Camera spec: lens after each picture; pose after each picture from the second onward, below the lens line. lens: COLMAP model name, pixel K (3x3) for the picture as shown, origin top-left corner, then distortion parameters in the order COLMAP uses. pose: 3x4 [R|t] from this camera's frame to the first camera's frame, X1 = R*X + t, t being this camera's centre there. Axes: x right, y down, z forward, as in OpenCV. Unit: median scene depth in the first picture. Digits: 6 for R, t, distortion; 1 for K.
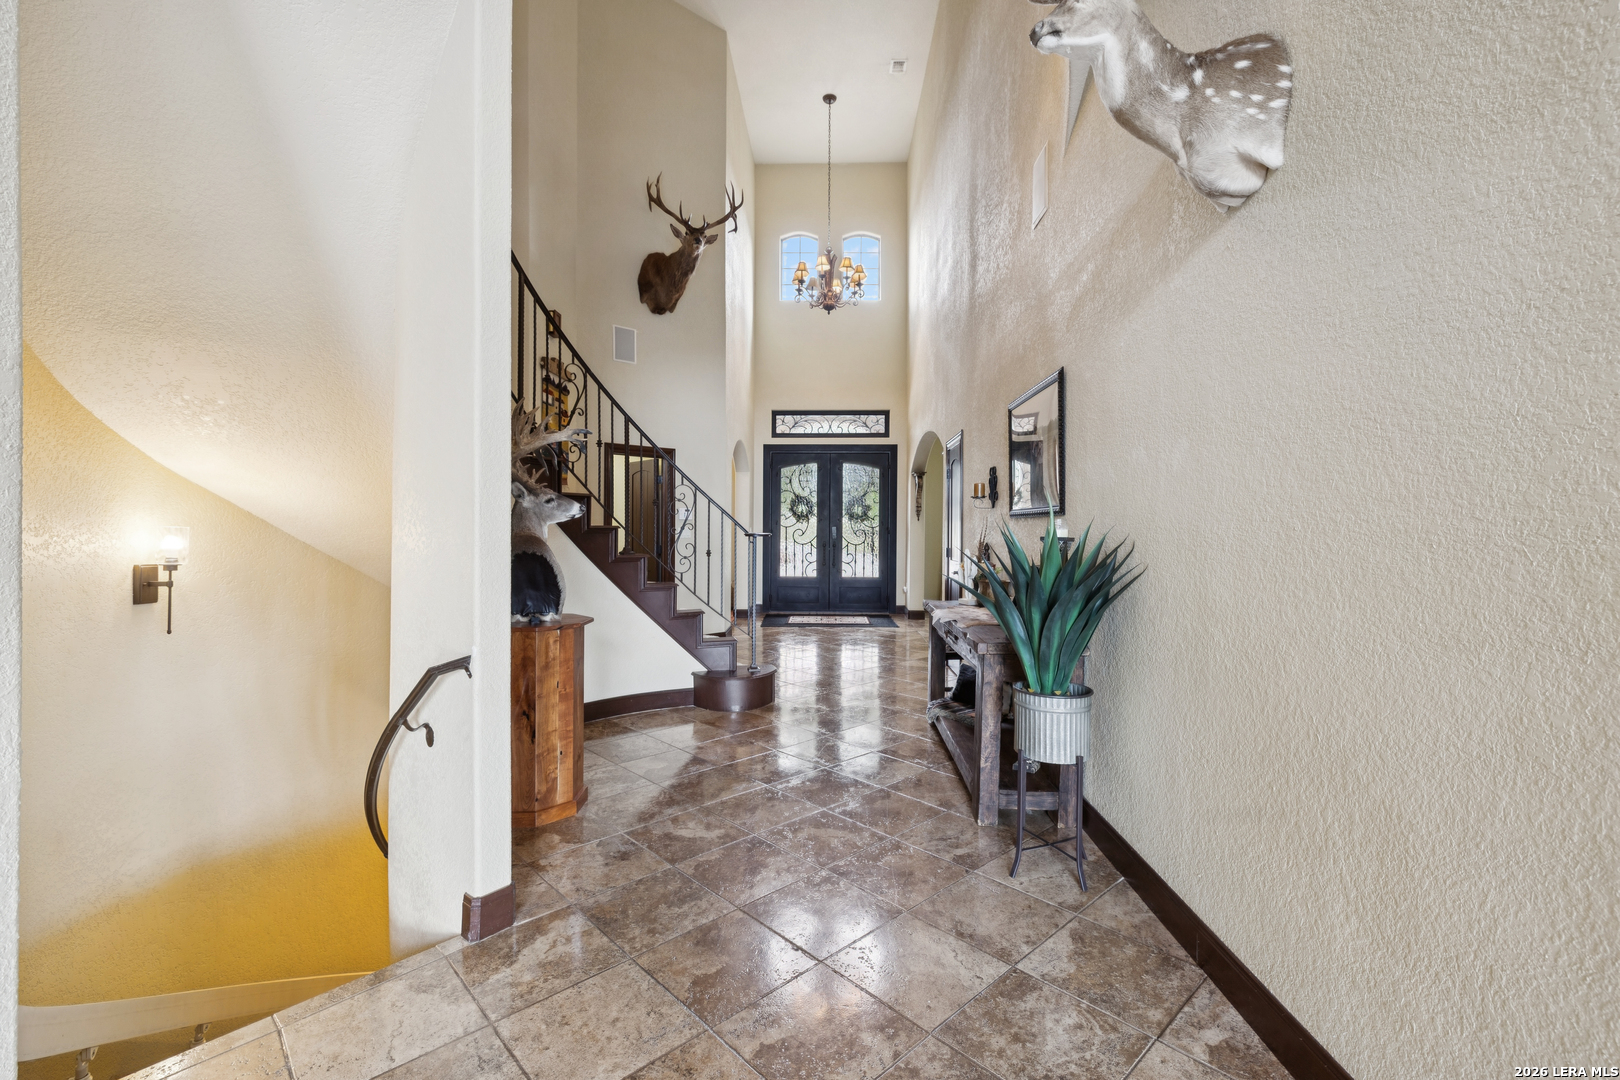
lens RADIAL K [[689.0, 0, 810.9], [0, 689.0, 530.7], [0, 0, 1]] dist [0.001494, -0.000597]
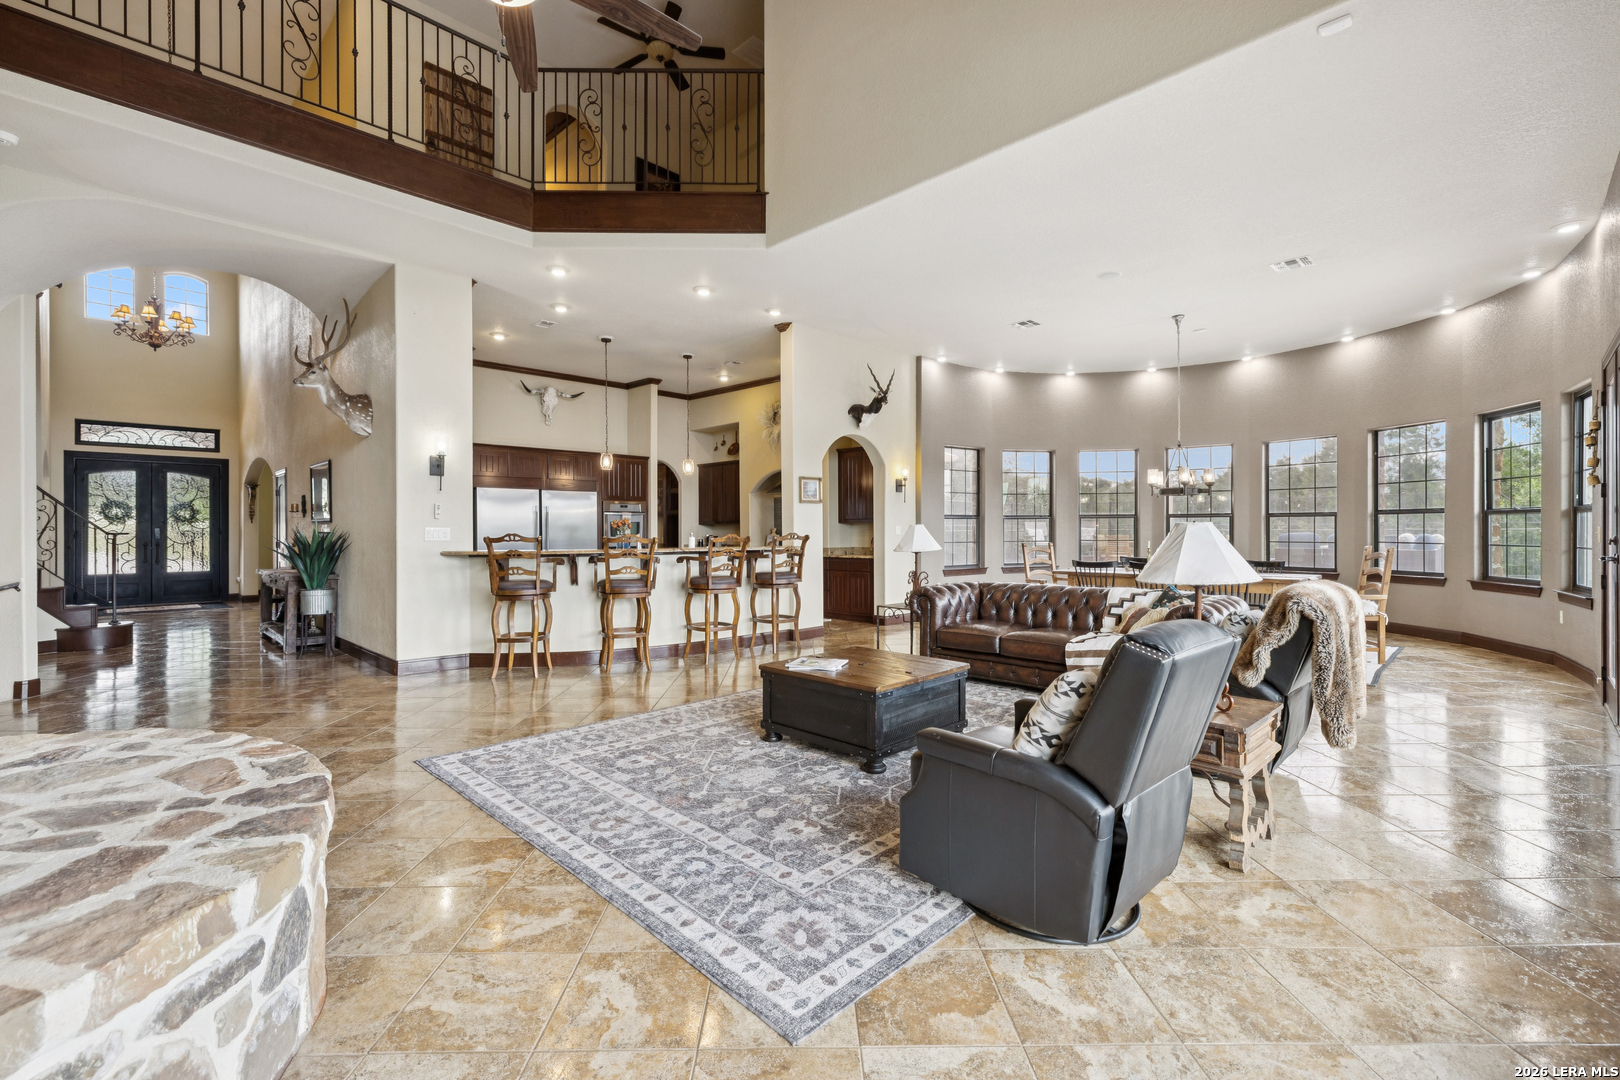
lens RADIAL K [[689.0, 0, 806.6], [0, 689.0, 530.8], [0, 0, 1]] dist [0.001494, -0.000597]
pose [[0.672851, -0.008957, 0.739724, -0.086650], [0.008487, 0.999954, 0.004388, 0.002601], [-0.739729, 0.003326, 0.672897, -0.550353]]
